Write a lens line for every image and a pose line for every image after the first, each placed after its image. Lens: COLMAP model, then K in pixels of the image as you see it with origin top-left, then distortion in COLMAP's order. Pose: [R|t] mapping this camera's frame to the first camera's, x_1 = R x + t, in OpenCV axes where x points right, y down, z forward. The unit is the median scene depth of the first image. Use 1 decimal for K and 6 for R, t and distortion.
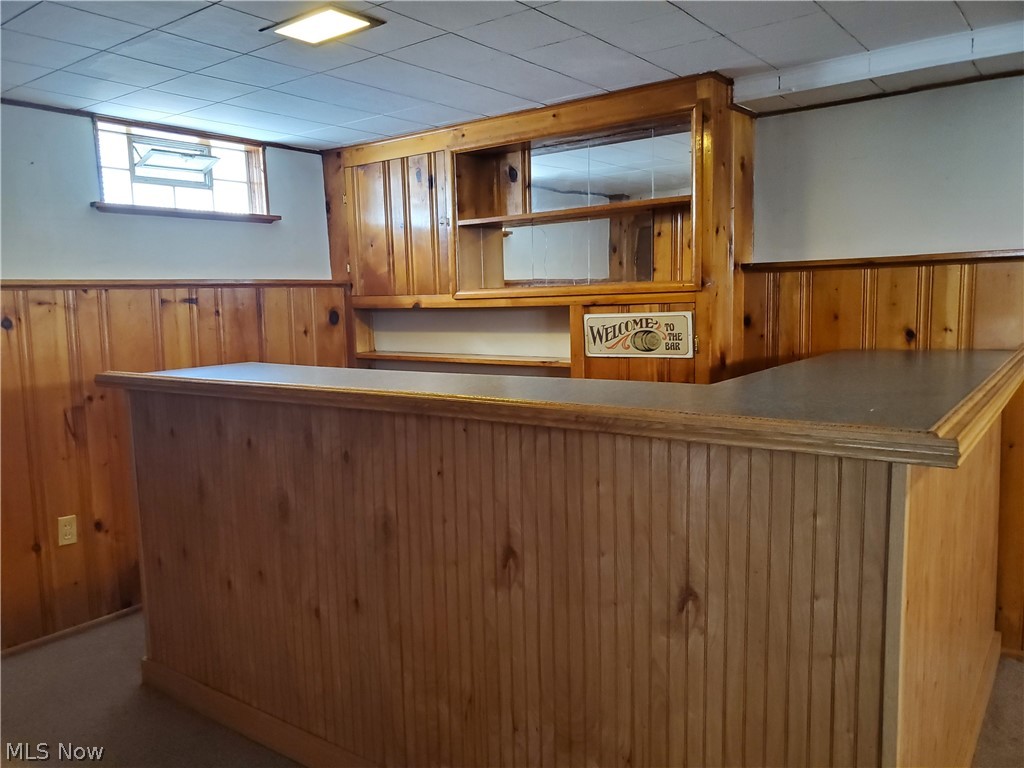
lens RADIAL K [[780.7, 0, 514.8], [0, 780.7, 387.1], [0, 0, 1]] dist [0.035464, -0.054957]
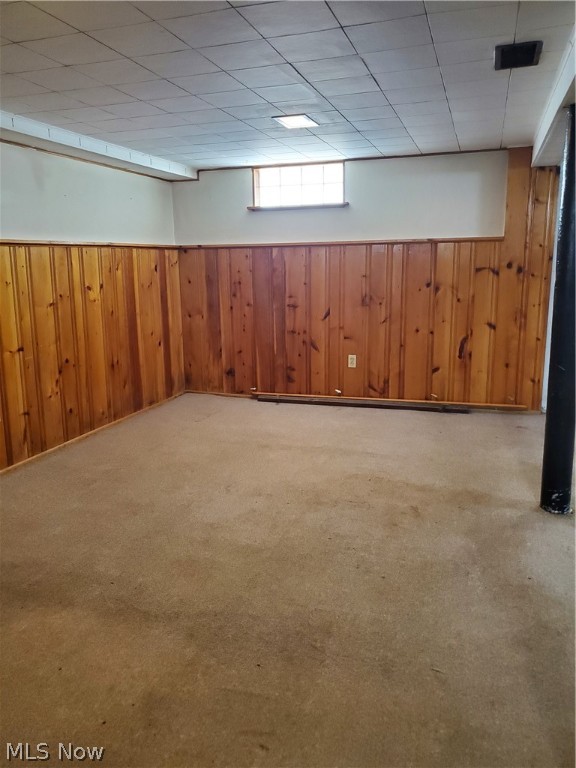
lens RADIAL K [[585.5, 0, 288.4], [0, 585.5, 383.2], [0, 0, 1]] dist [0.035464, -0.054957]
pose [[0.324500, 0.214124, -0.921331, 1.026748], [-0.104282, 0.976202, 0.190147, -0.073241], [0.940120, 0.034375, 0.339106, 0.516798]]
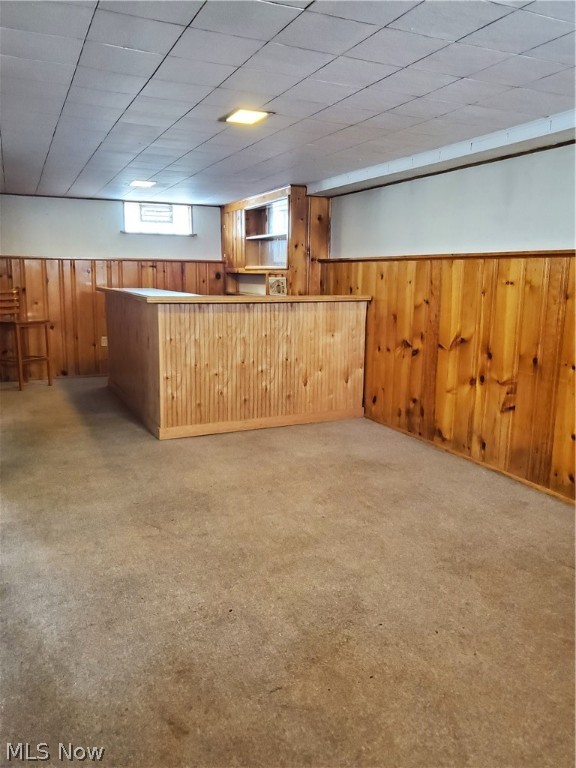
lens RADIAL K [[585.5, 0, 291.6], [0, 585.5, 380.4], [0, 0, 1]] dist [0.035464, -0.054957]
pose [[0.890406, 0.119460, -0.439211, 0.949039], [-0.089314, 0.992041, 0.088757, 0.057628], [0.446318, -0.039802, 0.893989, -0.621561]]
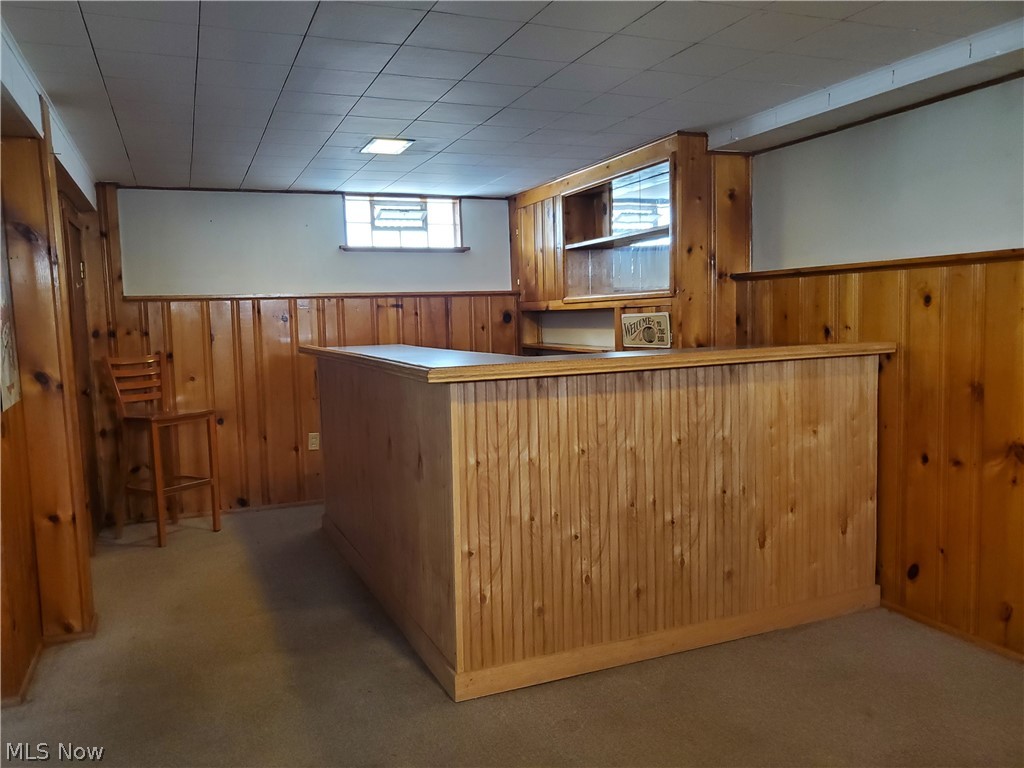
lens RADIAL K [[780.7, 0, 509.0], [0, 780.7, 388.1], [0, 0, 1]] dist [0.035464, -0.054957]
pose [[0.869404, 0.048668, -0.491700, 0.535875], [-0.052531, 0.998602, 0.005956, 0.030752], [0.491302, 0.020651, 0.870745, -0.226155]]
